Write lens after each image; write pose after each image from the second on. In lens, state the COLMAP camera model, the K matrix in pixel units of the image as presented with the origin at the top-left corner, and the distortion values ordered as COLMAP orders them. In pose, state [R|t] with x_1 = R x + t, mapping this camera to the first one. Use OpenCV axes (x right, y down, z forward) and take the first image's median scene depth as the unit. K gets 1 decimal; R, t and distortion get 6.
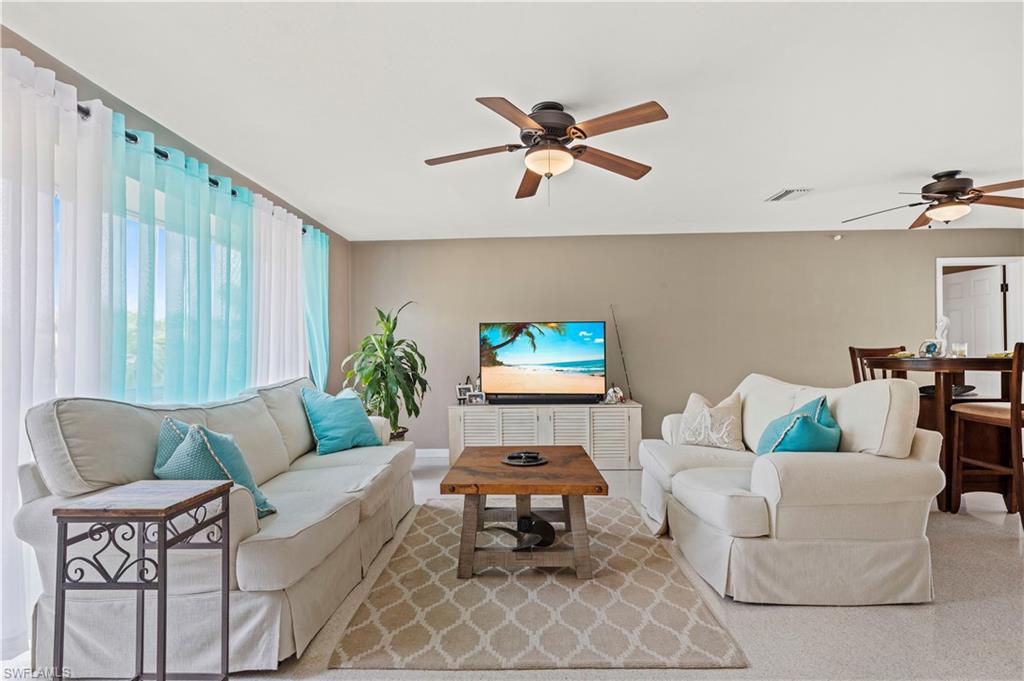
lens RADIAL K [[528.8, 0, 508.6], [0, 528.8, 355.2], [0, 0, 1]] dist [0.010705, -0.000725]
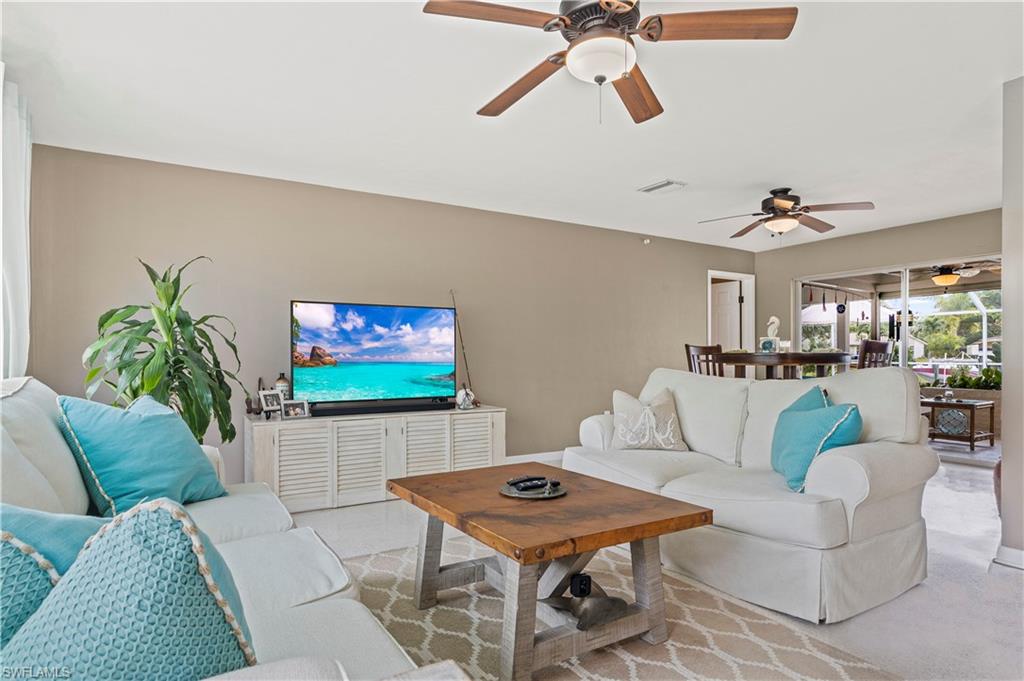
lens RADIAL K [[560.7, 0, 501.4], [0, 560.7, 360.2], [0, 0, 1]] dist [0.004551, 0.000212]
pose [[0.836841, 0.005758, 0.547416, -0.392014], [-0.005267, 0.999983, -0.002467, 0.030424], [-0.547421, -0.000818, 0.836857, 0.399113]]
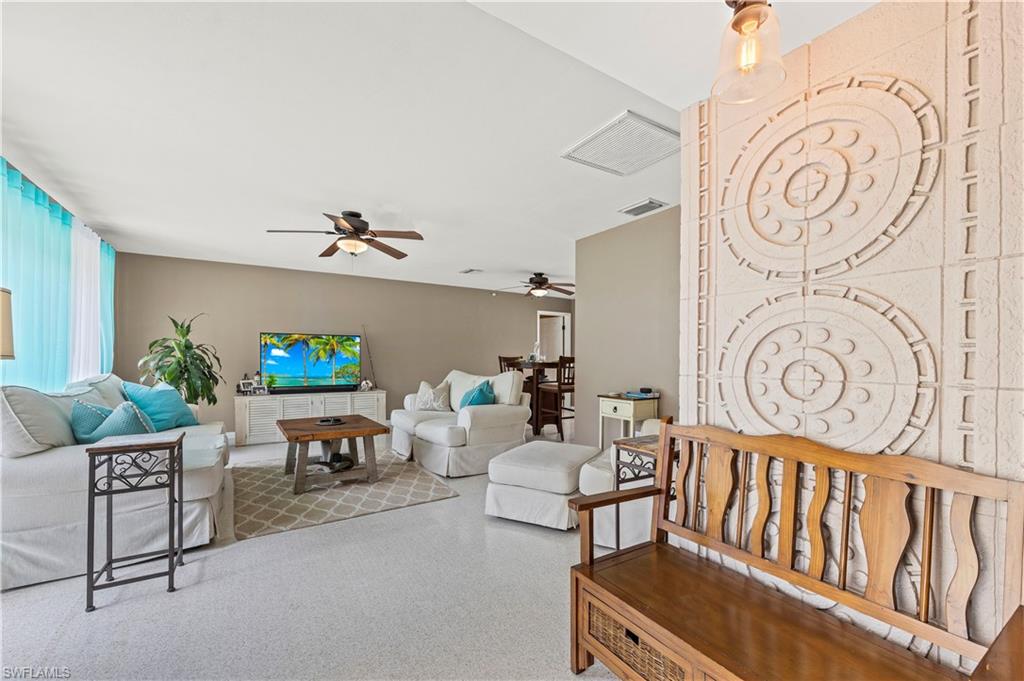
lens RADIAL K [[432.9, 0, 521.2], [0, 432.9, 363.8], [0, 0, 1]] dist [-0.002976, -0.000219]
pose [[0.813401, 0.006776, 0.581663, -0.260135], [-0.013087, 0.999892, 0.006652, 0.000549], [-0.581556, -0.013023, 0.813402, -0.411544]]
